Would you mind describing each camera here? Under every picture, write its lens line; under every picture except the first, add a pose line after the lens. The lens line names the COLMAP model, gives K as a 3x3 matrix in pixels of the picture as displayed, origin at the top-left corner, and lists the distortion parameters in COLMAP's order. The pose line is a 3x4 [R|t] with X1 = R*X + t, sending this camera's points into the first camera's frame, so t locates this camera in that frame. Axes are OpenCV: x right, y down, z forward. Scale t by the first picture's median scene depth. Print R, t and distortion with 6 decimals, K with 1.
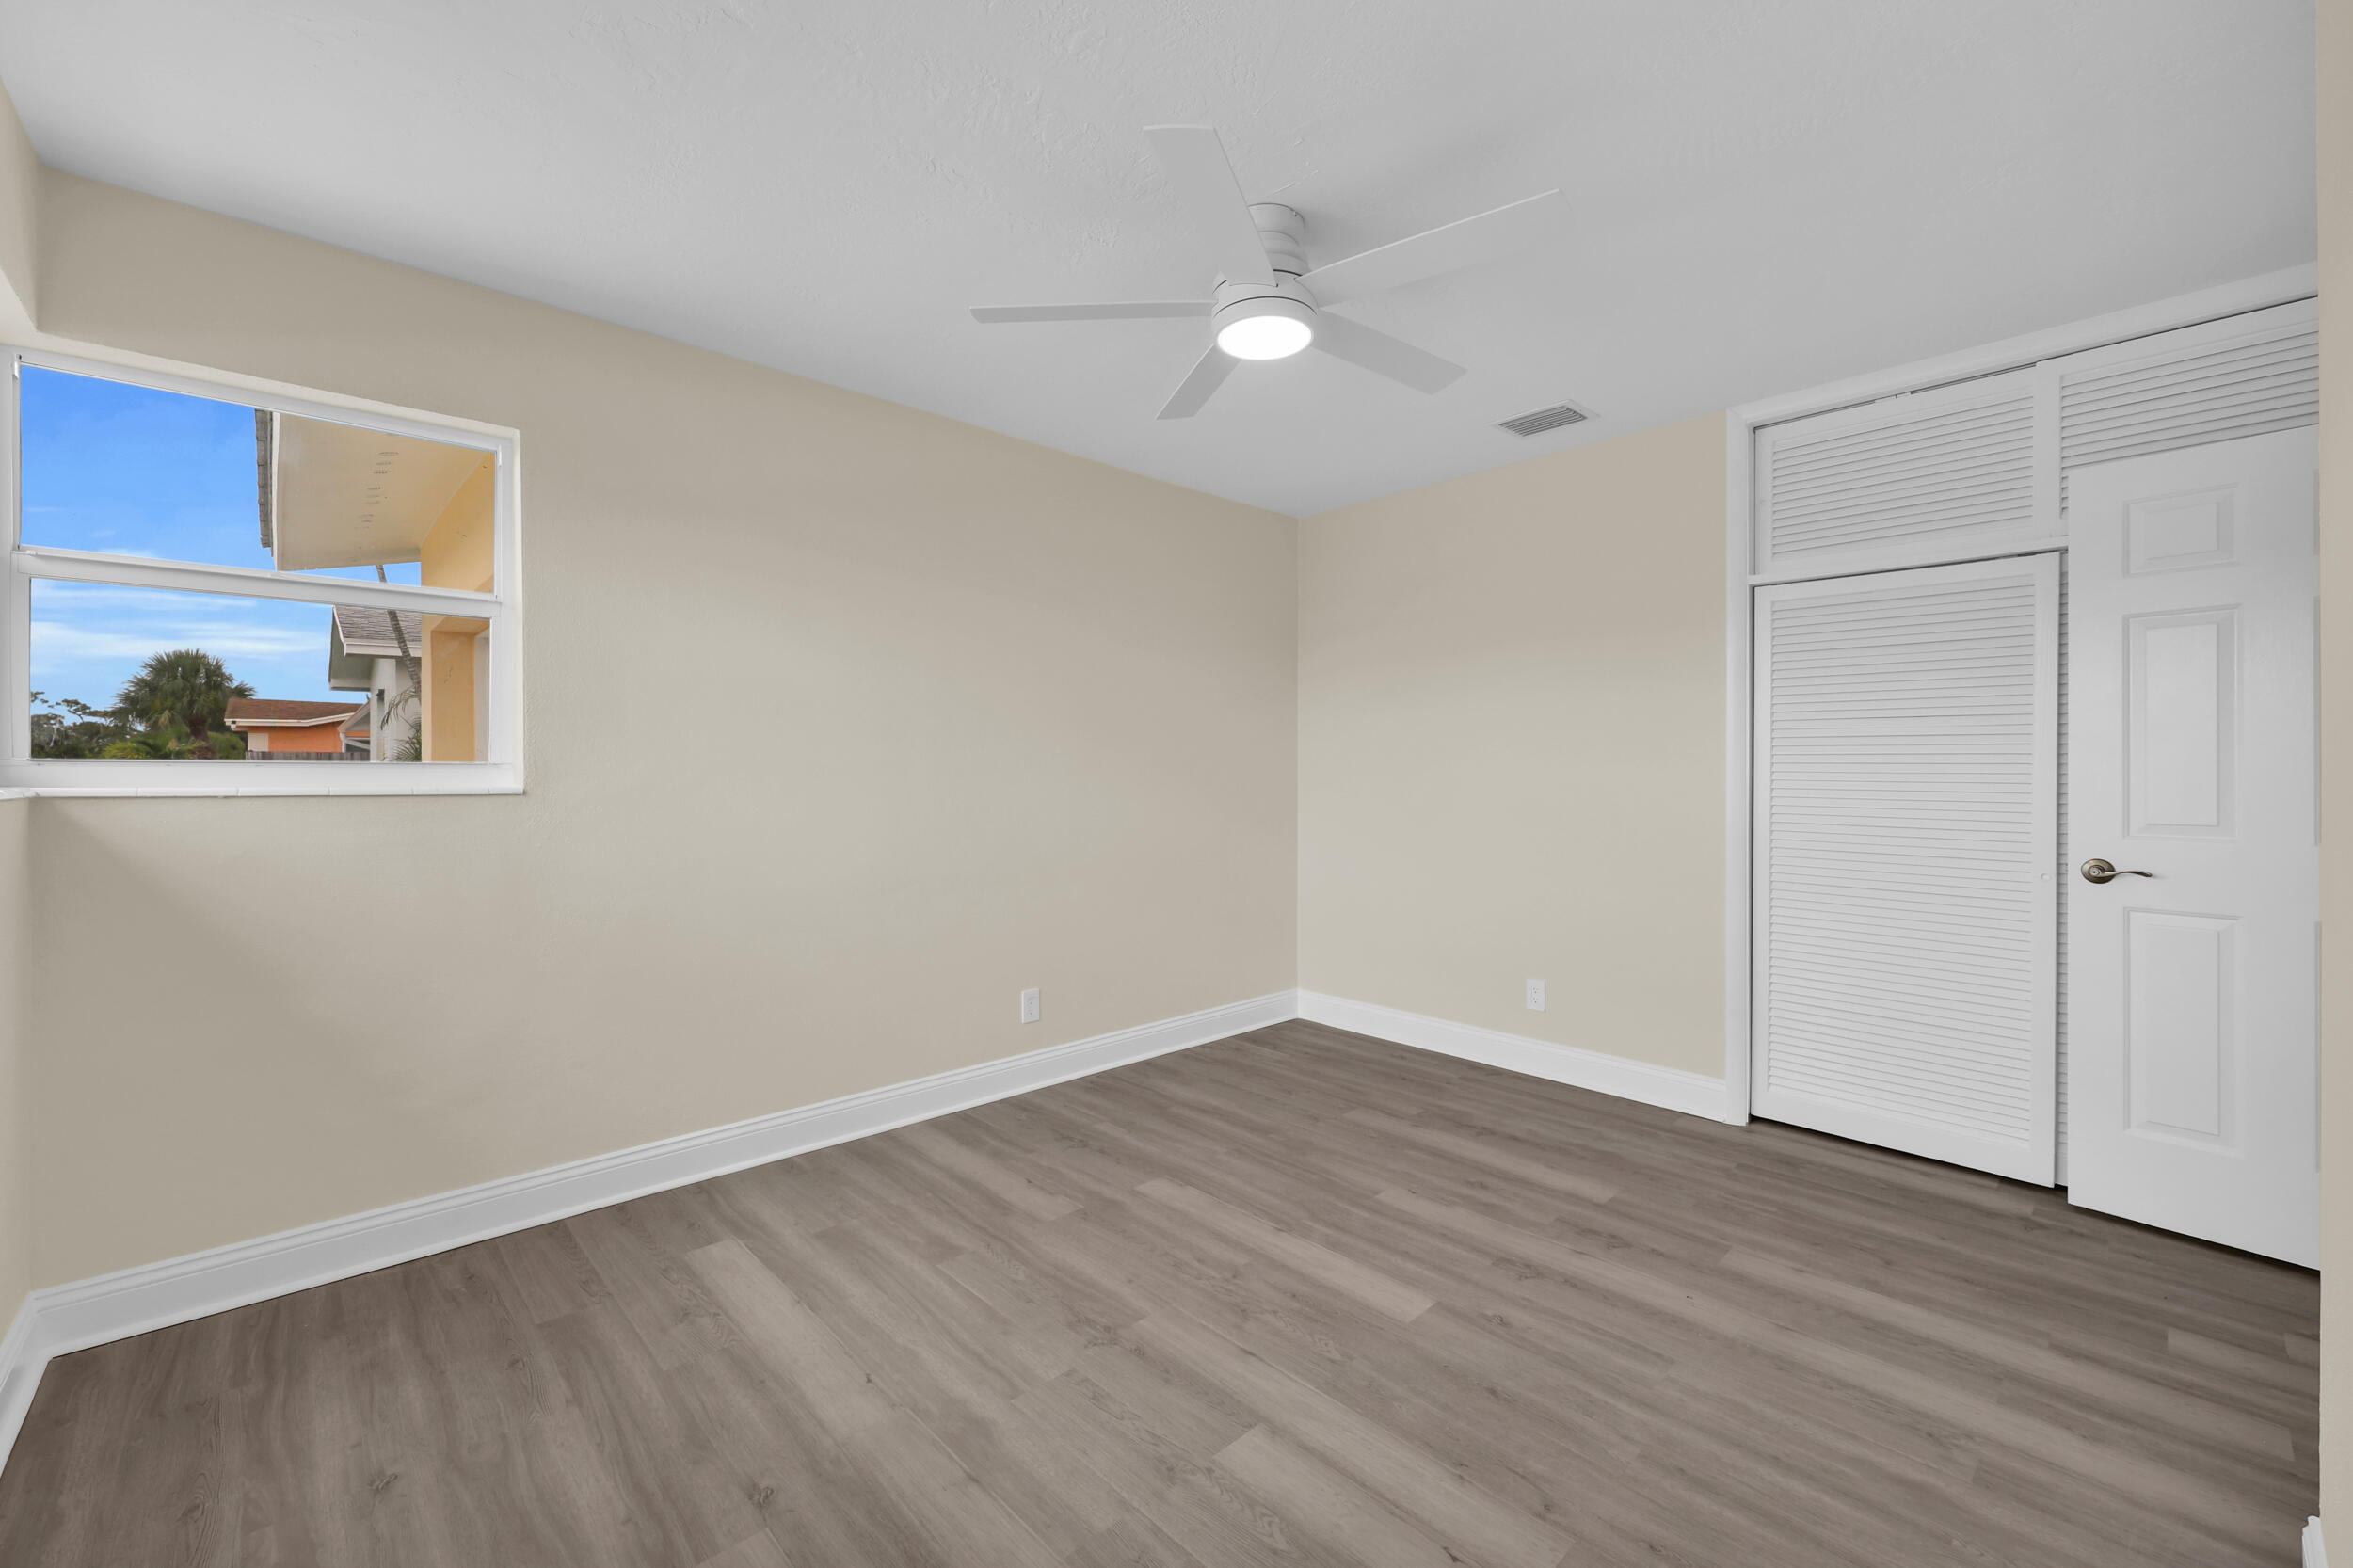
lens RADIAL K [[959.2, 0, 1189.5], [0, 959.2, 776.8], [0, 0, 1]] dist [-0.000230, 0.000493]
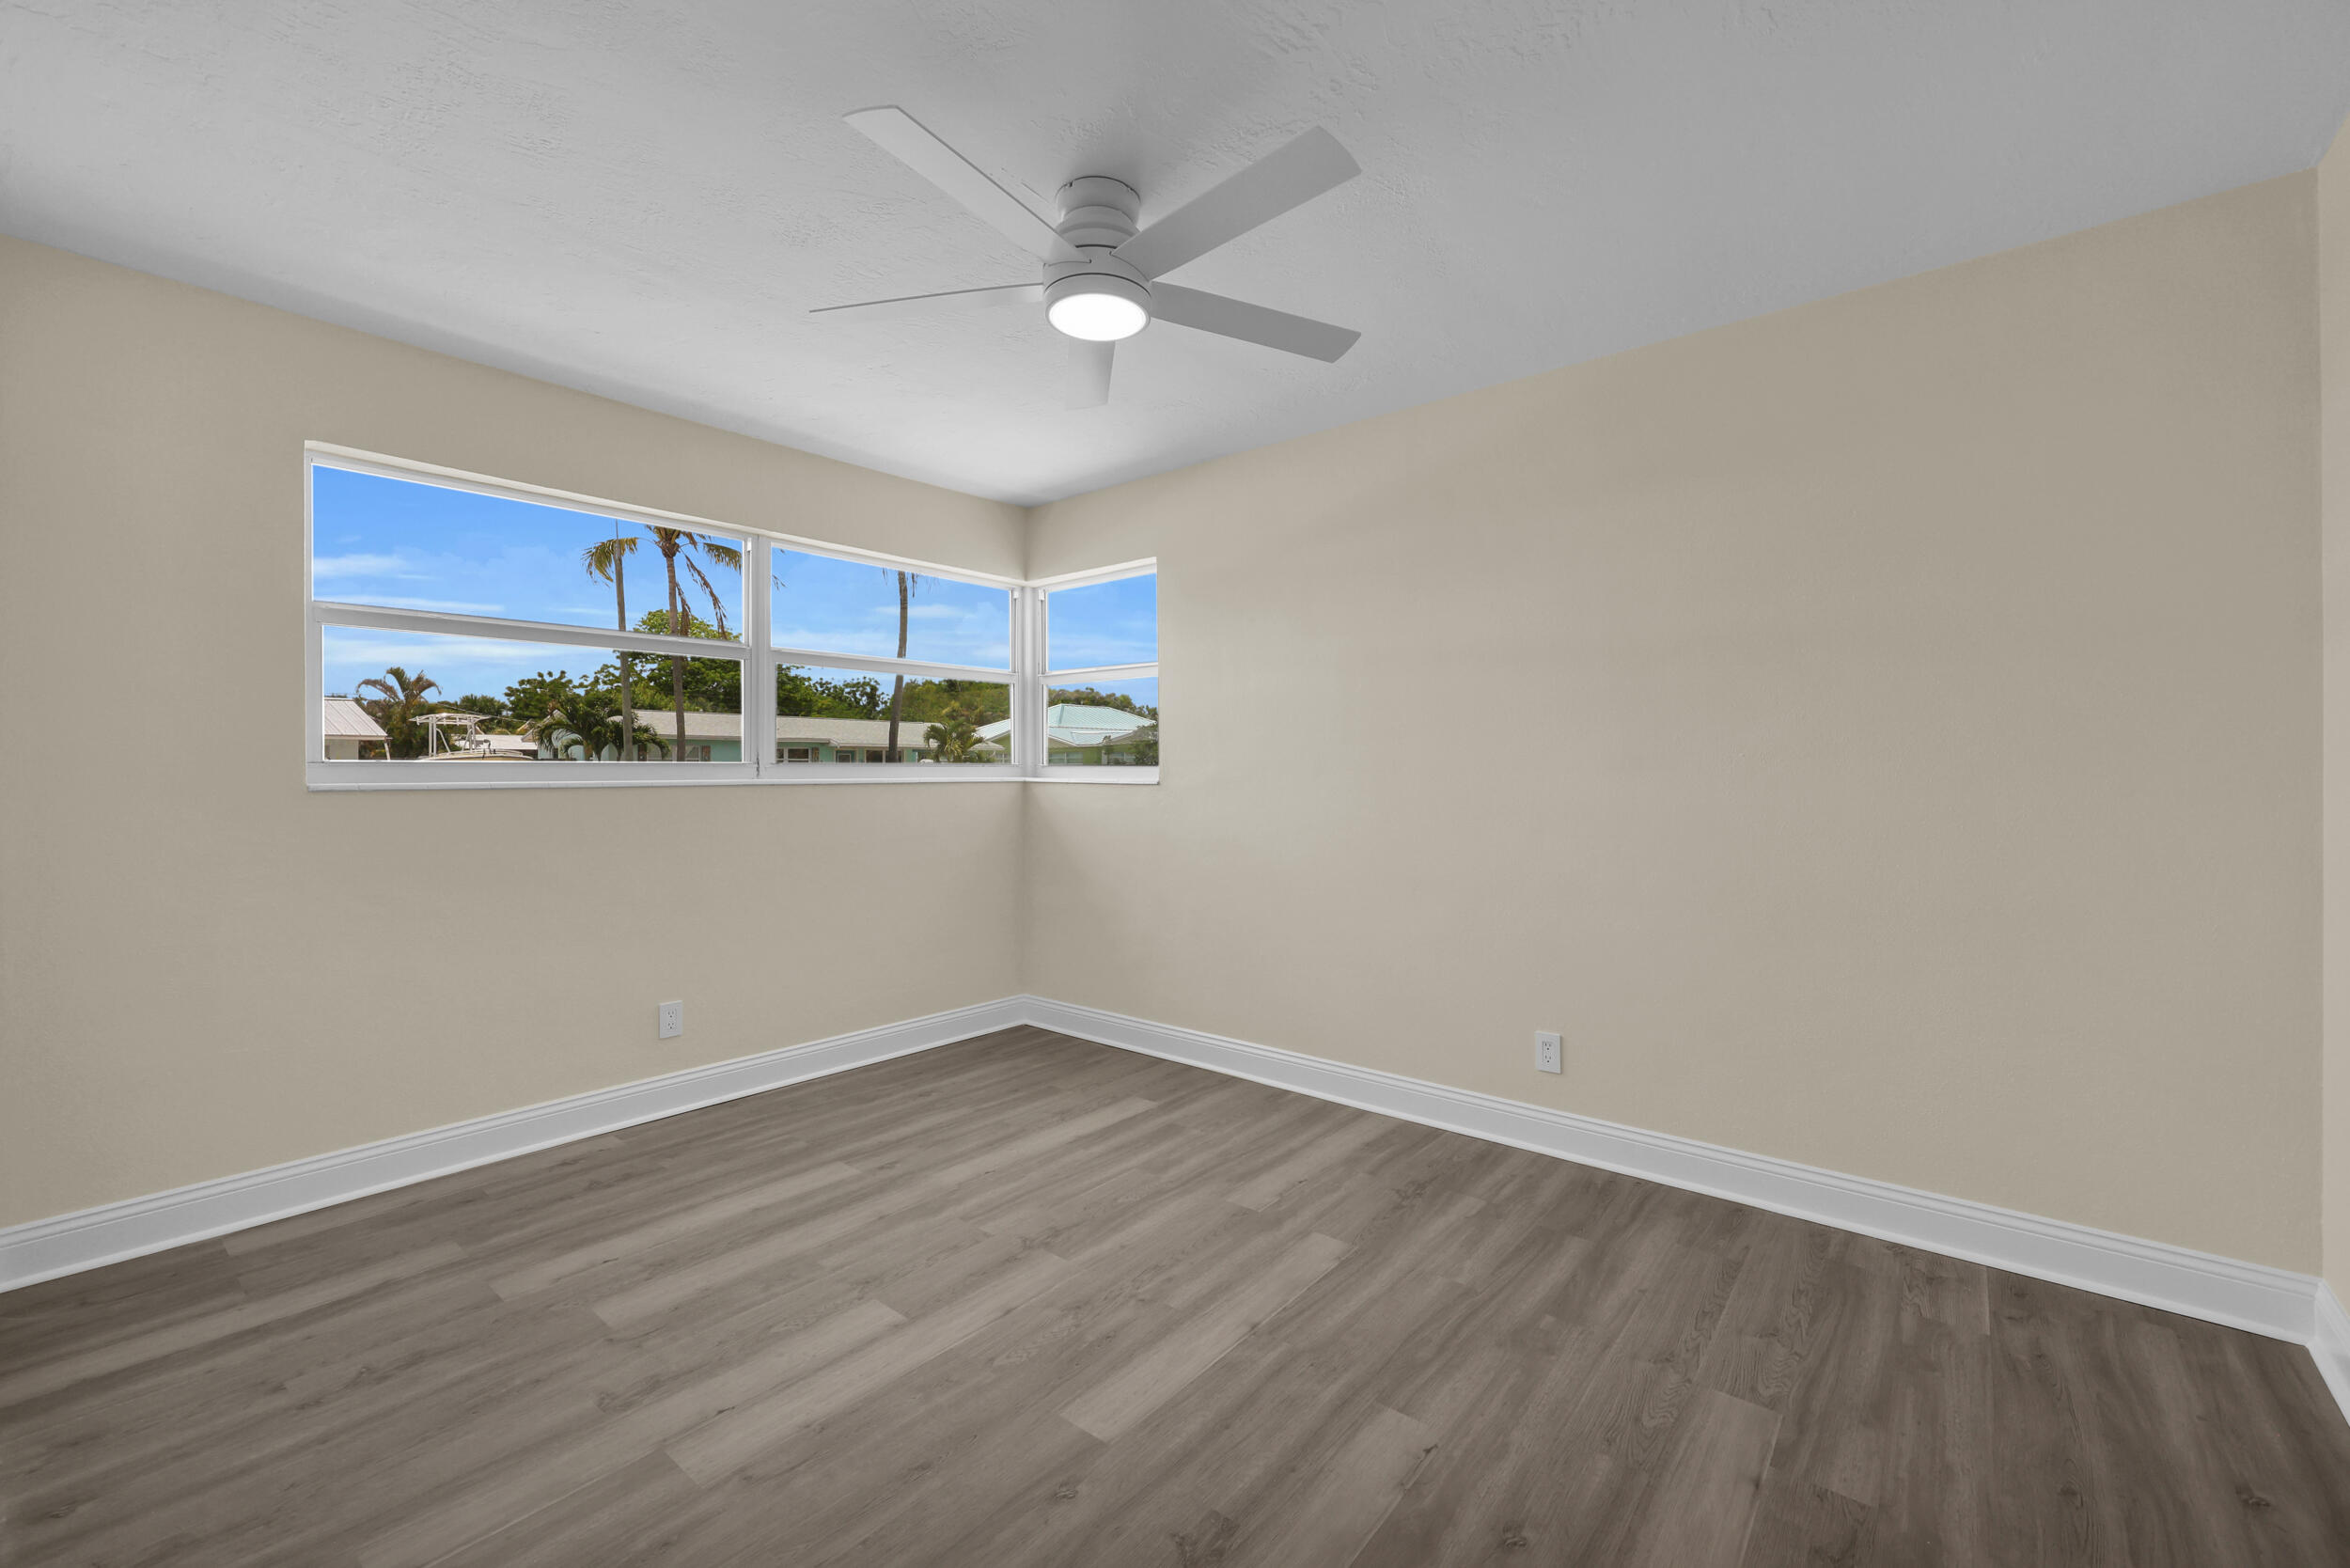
lens RADIAL K [[958.0, 0, 1151.3], [0, 958.0, 761.2], [0, 0, 1]] dist [-0.000230, 0.000493]
pose [[0.105267, -0.013727, -0.994349, 0.938147], [-0.005671, 0.999880, -0.014404, -0.000445], [0.994428, 0.007155, 0.105177, 0.848232]]
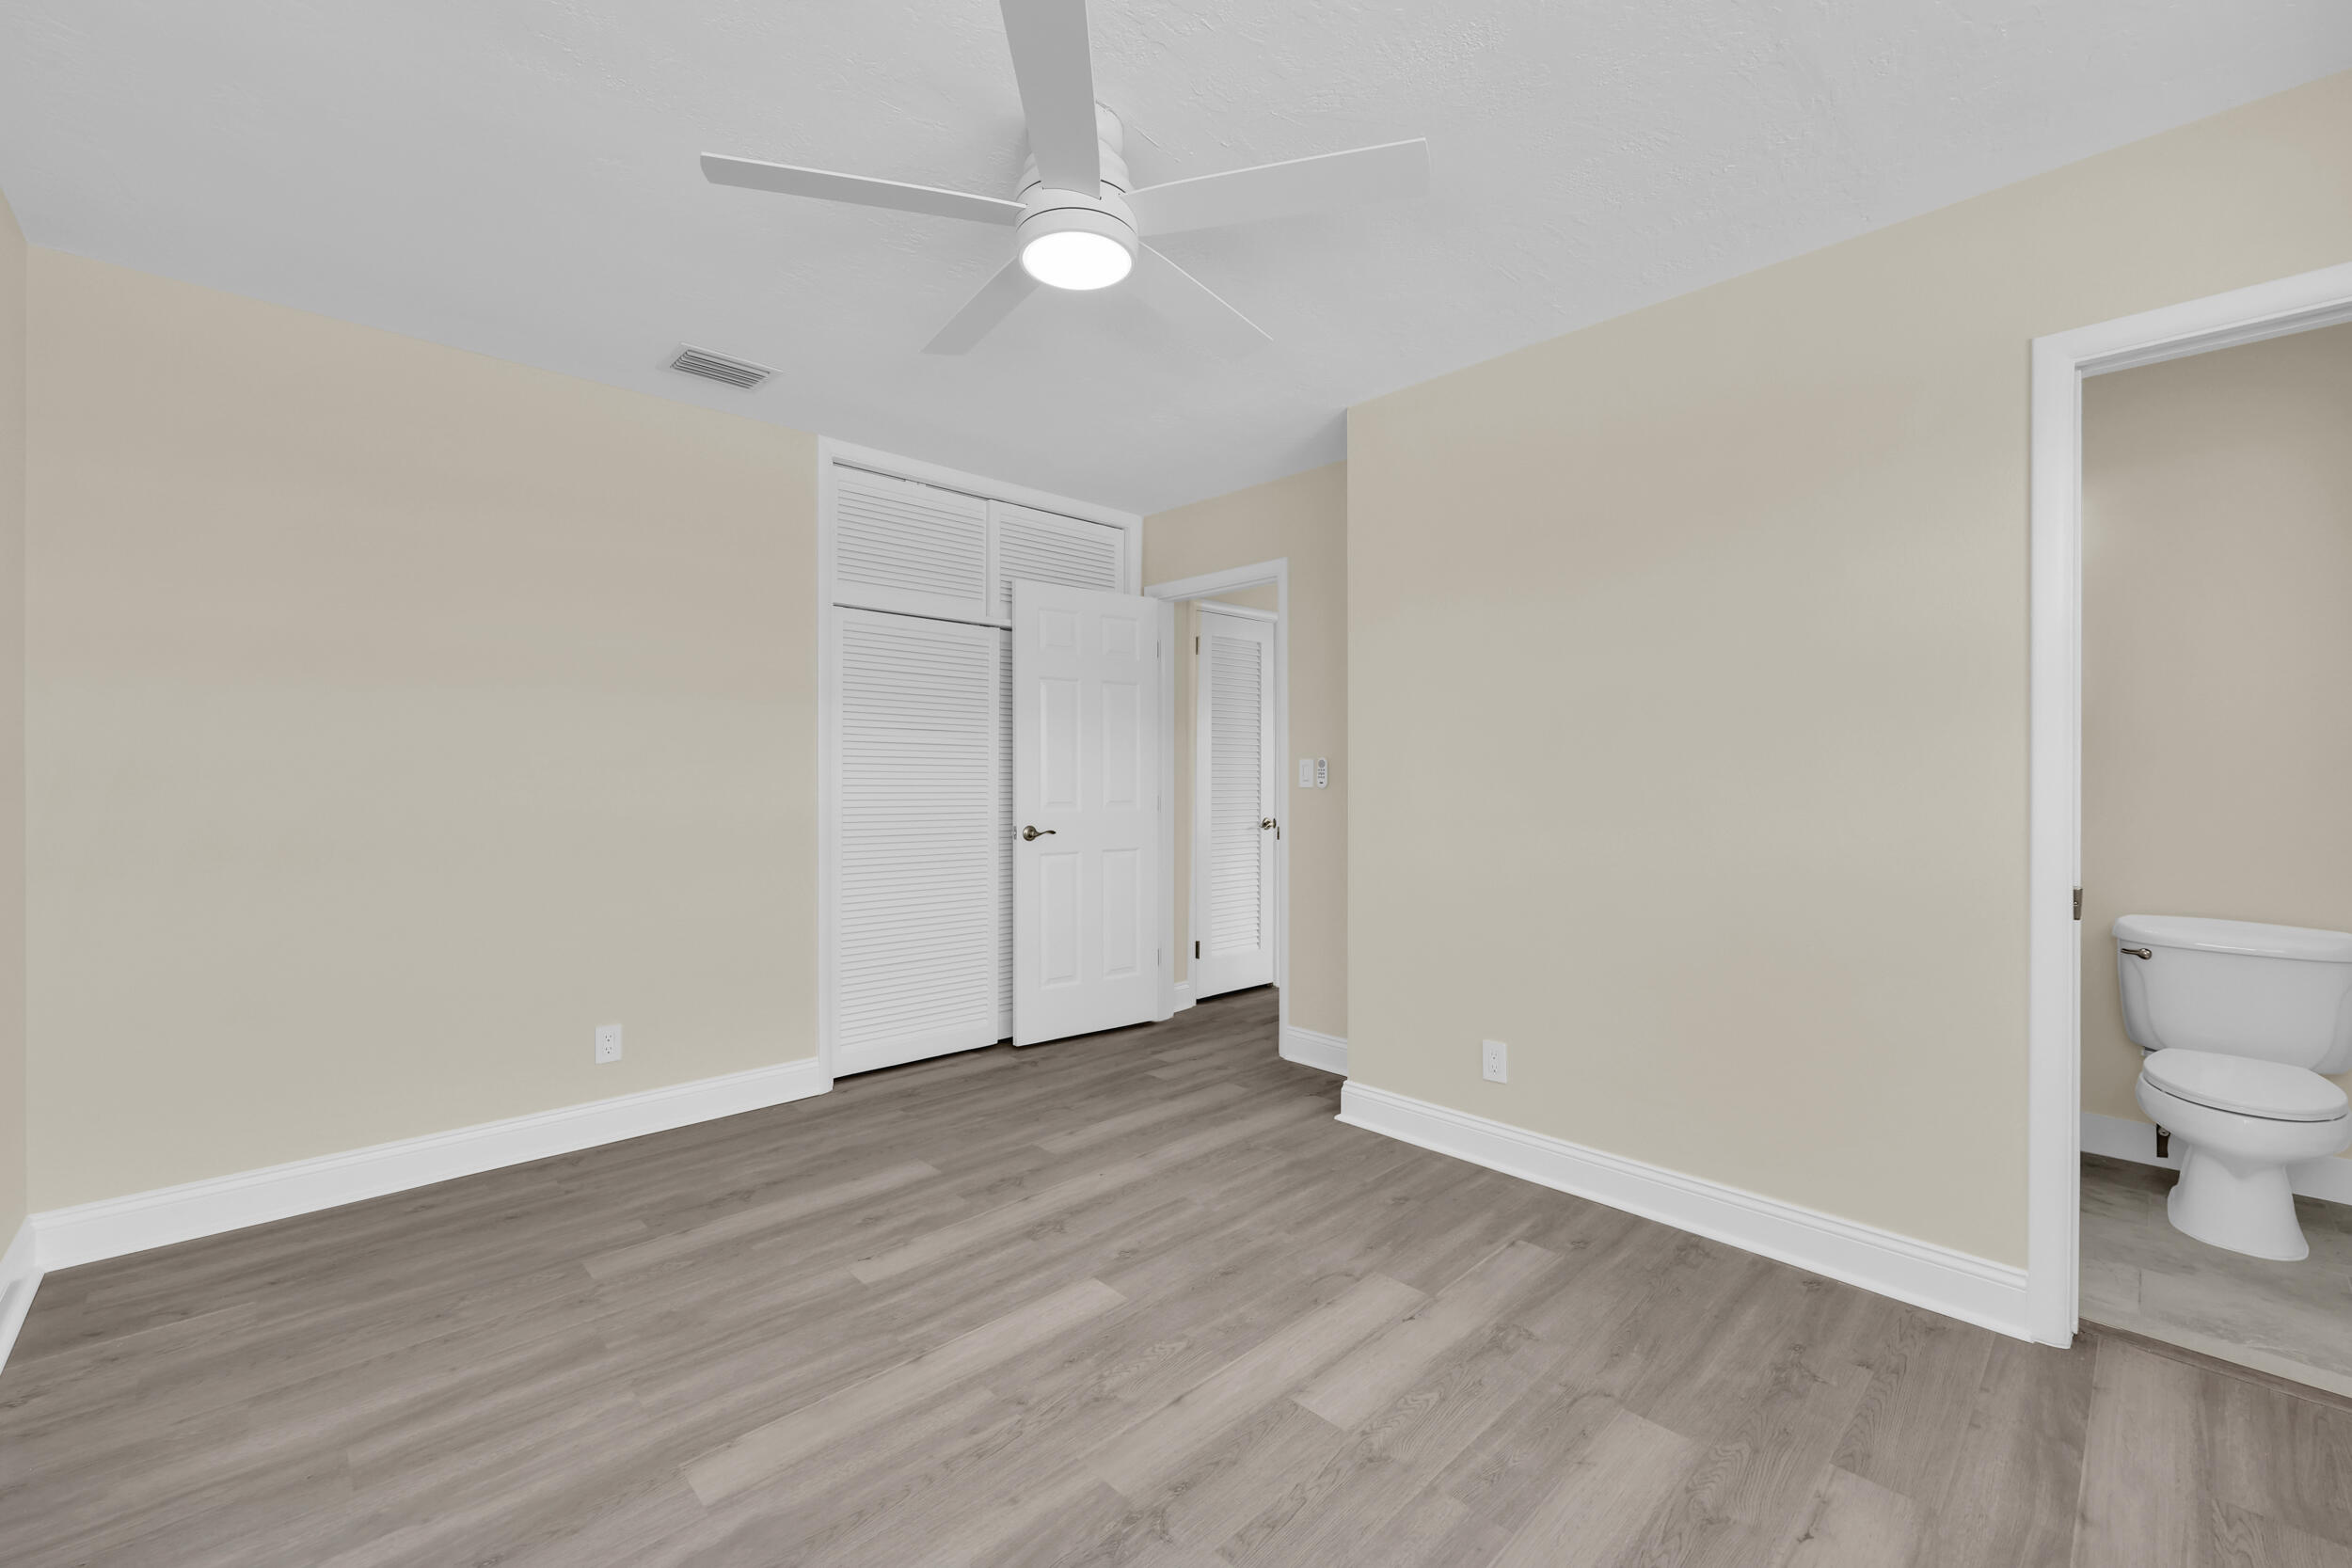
lens RADIAL K [[958.7, 0, 1144.8], [0, 958.7, 787.2], [0, 0, 1]] dist [-0.000230, 0.000493]
pose [[0.016126, -0.015906, 0.999743, -0.694917], [0.003281, 0.999869, 0.015855, -0.004107], [-0.999865, 0.003024, 0.016176, 0.826341]]
